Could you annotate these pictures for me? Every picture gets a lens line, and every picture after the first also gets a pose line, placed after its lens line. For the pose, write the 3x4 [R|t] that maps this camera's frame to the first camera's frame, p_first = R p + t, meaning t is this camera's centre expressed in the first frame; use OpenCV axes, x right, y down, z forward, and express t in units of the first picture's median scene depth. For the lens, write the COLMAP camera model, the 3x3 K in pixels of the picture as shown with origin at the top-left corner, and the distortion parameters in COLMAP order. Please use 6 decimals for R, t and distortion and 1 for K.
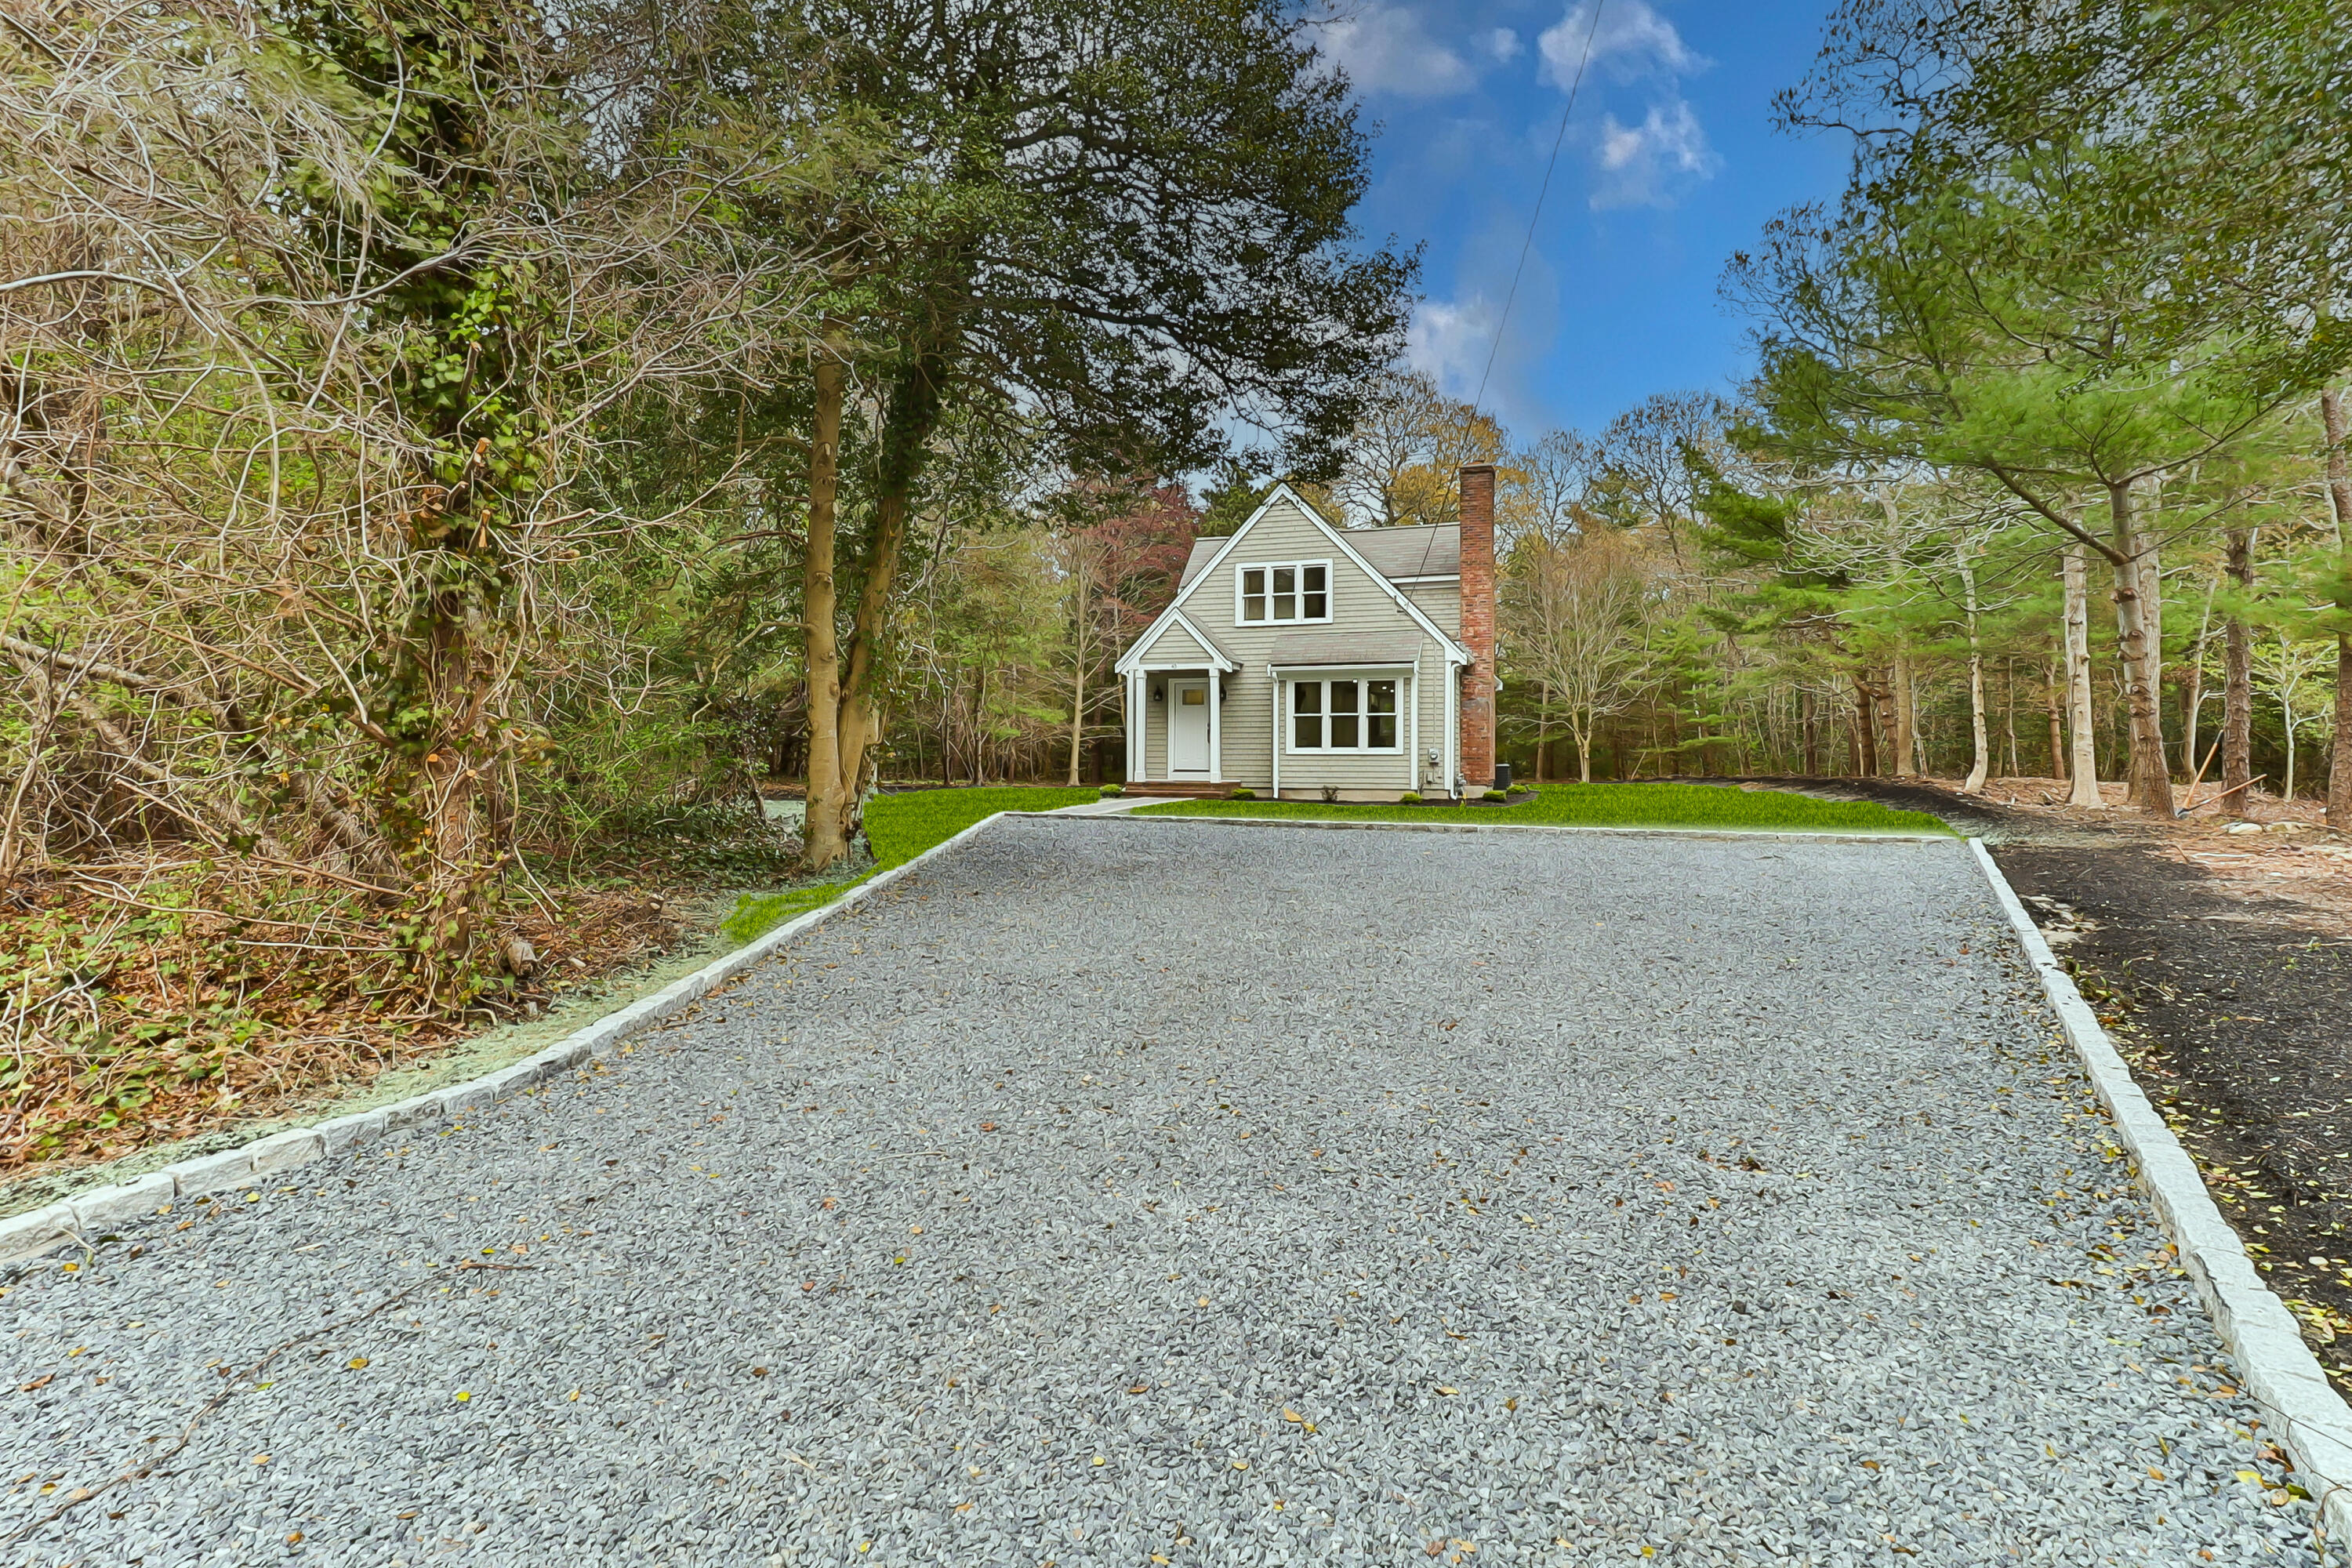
lens RADIAL K [[1211.3, 0, 1189.5], [0, 1211.3, 739.2], [0, 0, 1]] dist [0.025164, 0.002702]
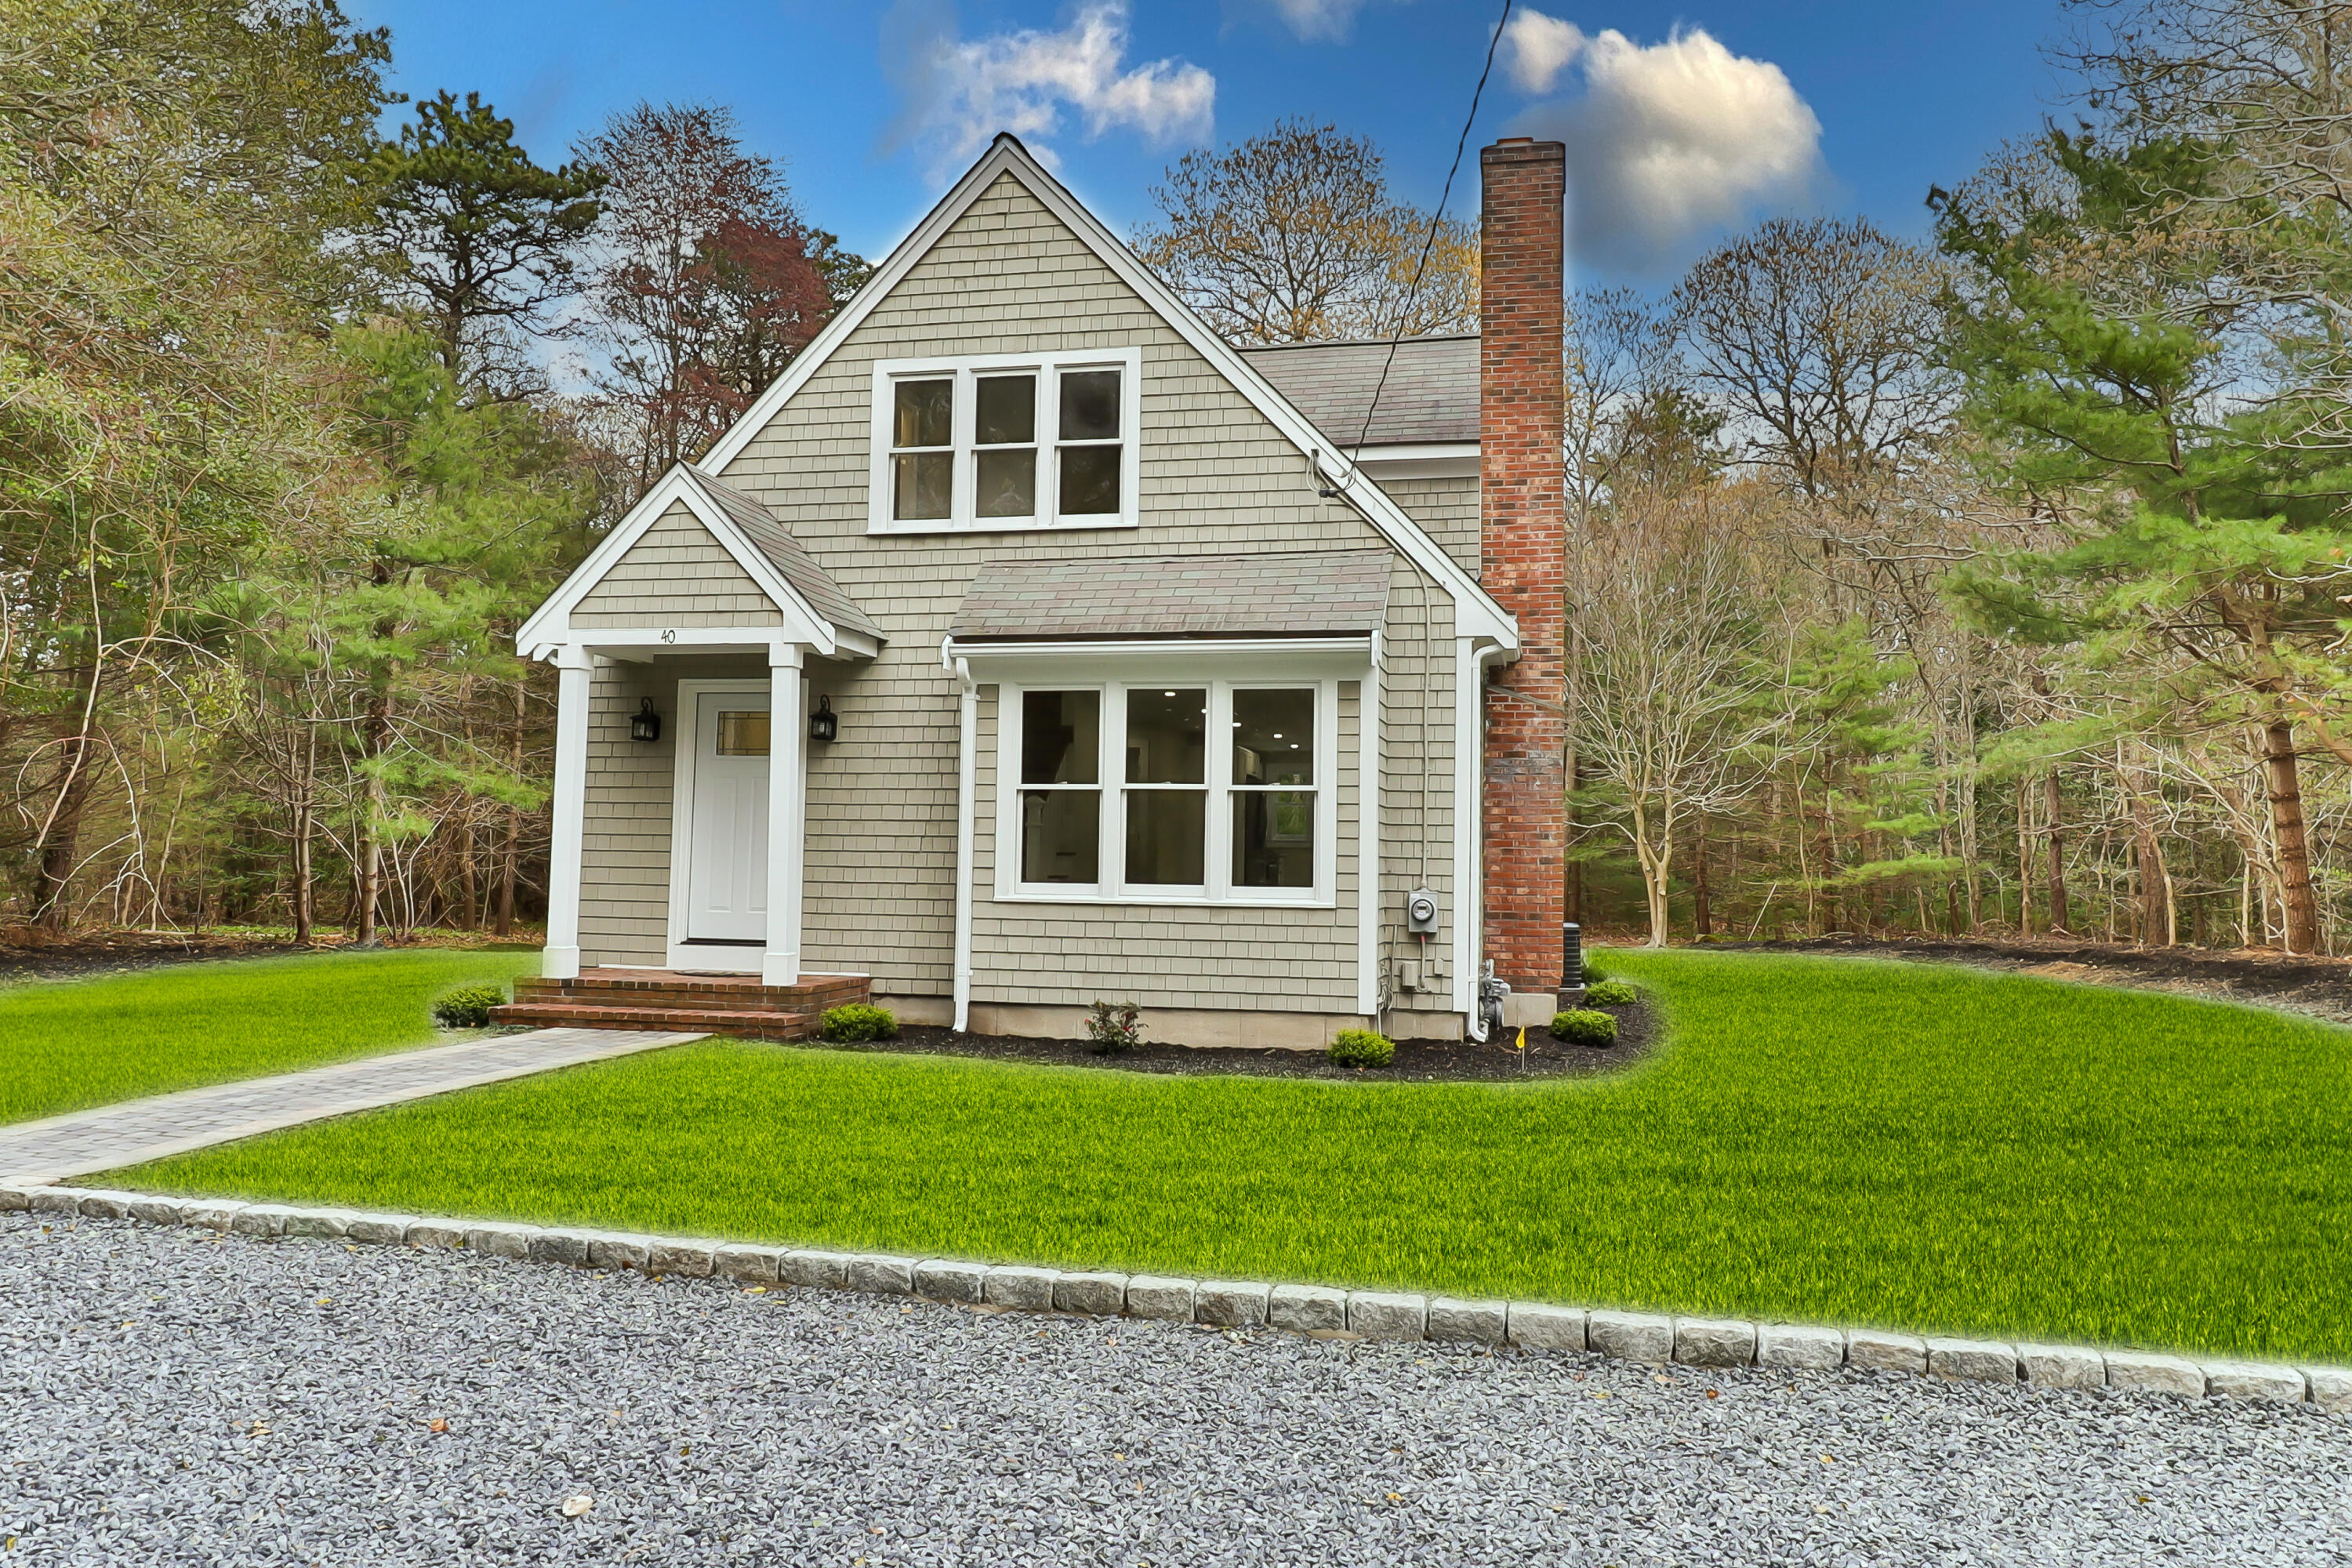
lens RADIAL K [[1710.0, 0, 1230.4], [0, 1710.0, 733.3], [0, 0, 1]] dist [0.000506, 0.000175]
pose [[0.990794, 0.023104, 0.133396, 0.079454], [-0.014462, 0.997755, -0.065391, -0.004200], [-0.134607, 0.062860, 0.988903, 0.508225]]
